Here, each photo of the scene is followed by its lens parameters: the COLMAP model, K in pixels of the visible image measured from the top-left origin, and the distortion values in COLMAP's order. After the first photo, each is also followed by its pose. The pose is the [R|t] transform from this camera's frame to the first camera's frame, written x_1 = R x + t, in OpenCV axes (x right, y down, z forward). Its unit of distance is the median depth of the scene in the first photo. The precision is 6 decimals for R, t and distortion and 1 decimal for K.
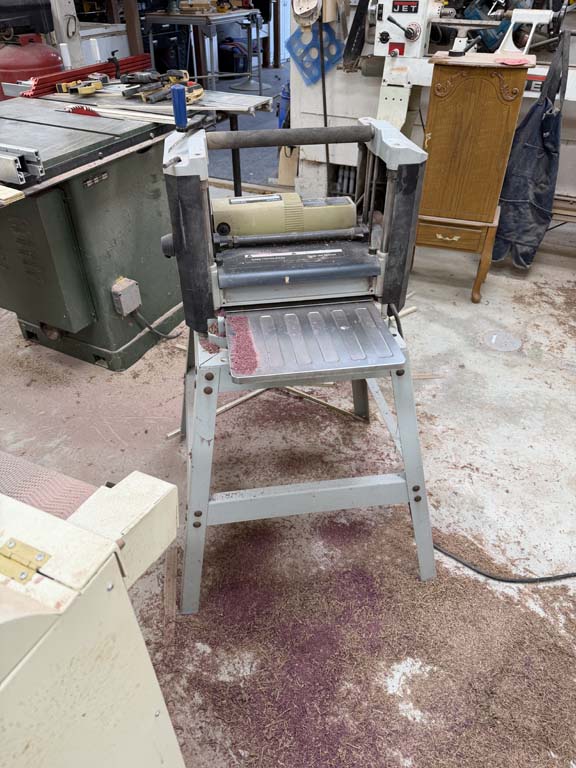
lens RADIAL K [[547.6, 0, 288.8], [0, 547.6, 388.2], [0, 0, 1]] dist [0.031744, -0.041223]
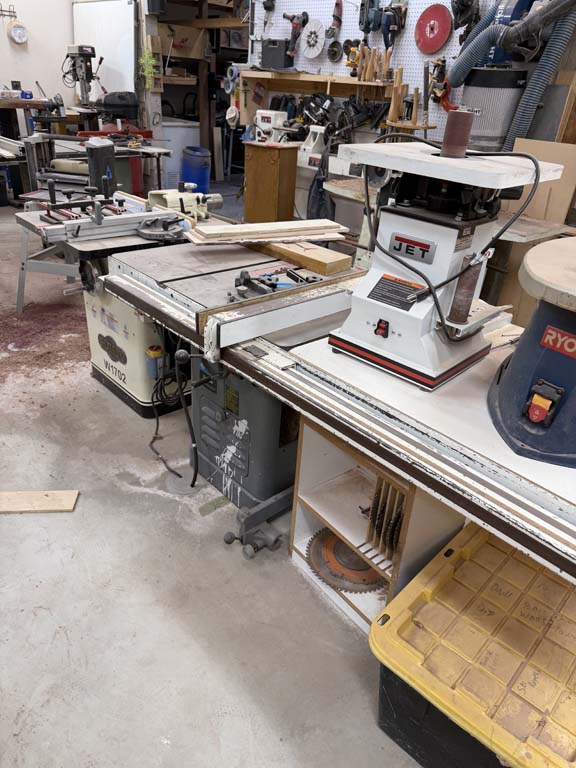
lens RADIAL K [[547.6, 0, 292.7], [0, 547.6, 386.6], [0, 0, 1]] dist [0.031744, -0.041223]
pose [[0.942890, 0.212466, -0.256547, 1.009772], [-0.252688, 0.958044, -0.135280, 0.438887], [0.217041, 0.192381, 0.957018, -0.643421]]
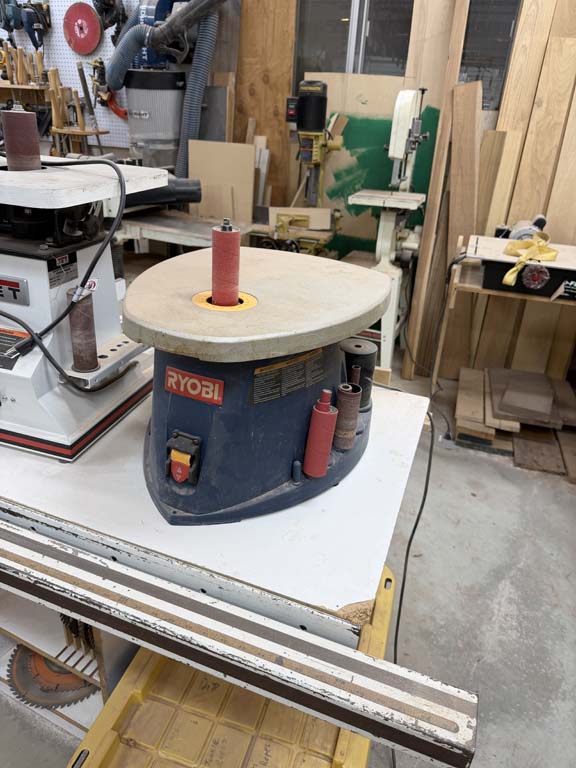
lens RADIAL K [[547.6, 0, 285.2], [0, 547.6, 376.0], [0, 0, 1]] dist [0.031744, -0.041223]
pose [[0.991090, -0.006491, 0.133034, 1.104649], [0.033490, 0.978866, -0.201742, 0.365721], [-0.128913, 0.204400, 0.970362, -0.550307]]
